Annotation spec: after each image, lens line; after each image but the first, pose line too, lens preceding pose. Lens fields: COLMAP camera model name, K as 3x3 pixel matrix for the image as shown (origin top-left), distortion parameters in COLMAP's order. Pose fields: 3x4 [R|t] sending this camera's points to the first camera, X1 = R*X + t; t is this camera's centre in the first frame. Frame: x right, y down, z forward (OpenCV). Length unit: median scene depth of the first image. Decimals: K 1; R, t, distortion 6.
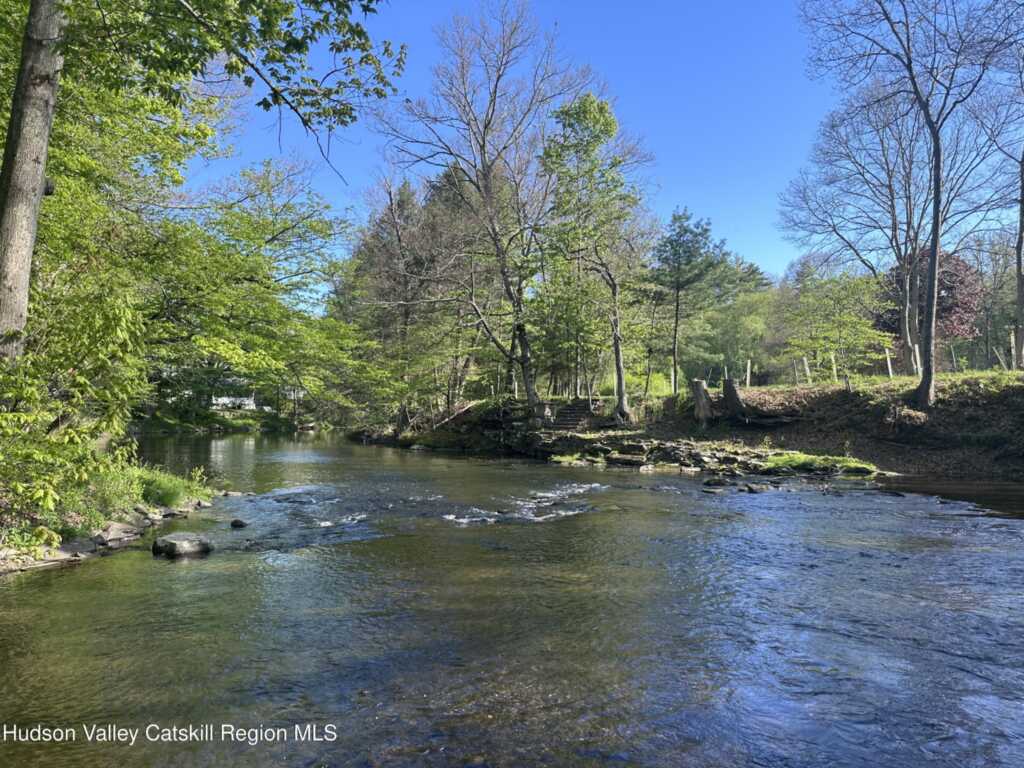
lens RADIAL K [[713.8, 0, 515.2], [0, 713.8, 386.4], [0, 0, 1]] dist [0.062001, -0.003783]
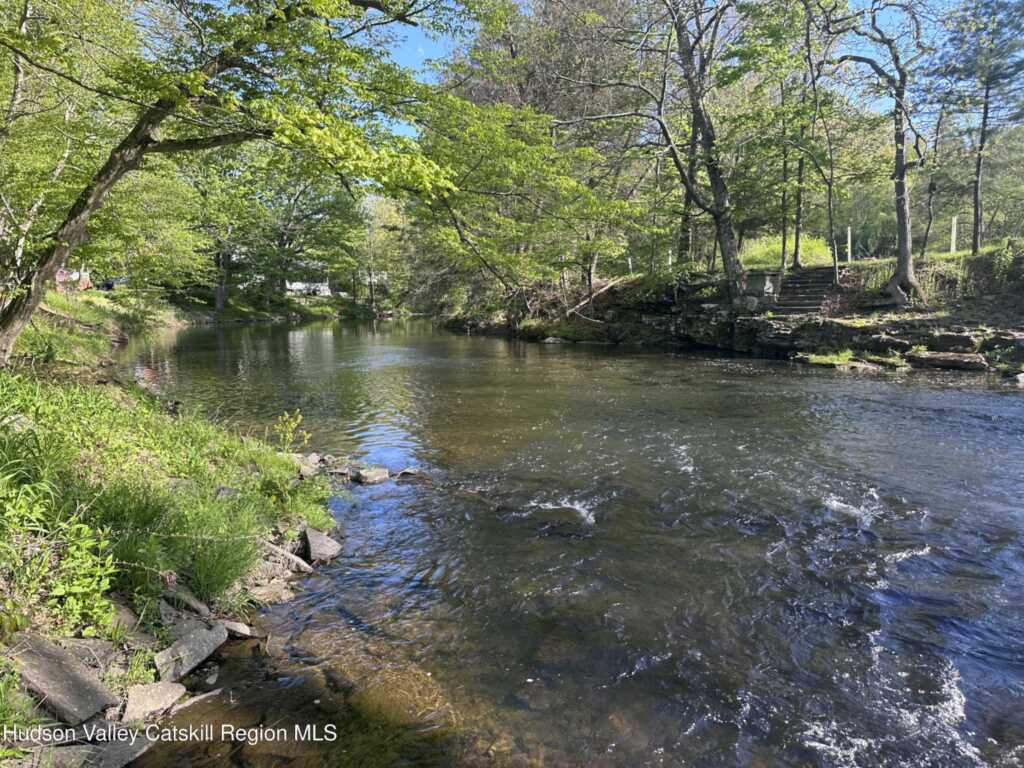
lens RADIAL K [[713.8, 0, 508.6], [0, 713.8, 386.3], [0, 0, 1]] dist [0.062001, -0.003783]
pose [[0.994939, -0.004349, -0.100387, -0.086804], [0.020336, 0.987102, 0.158795, 0.010472], [0.098401, -0.160033, 0.982195, 0.201882]]
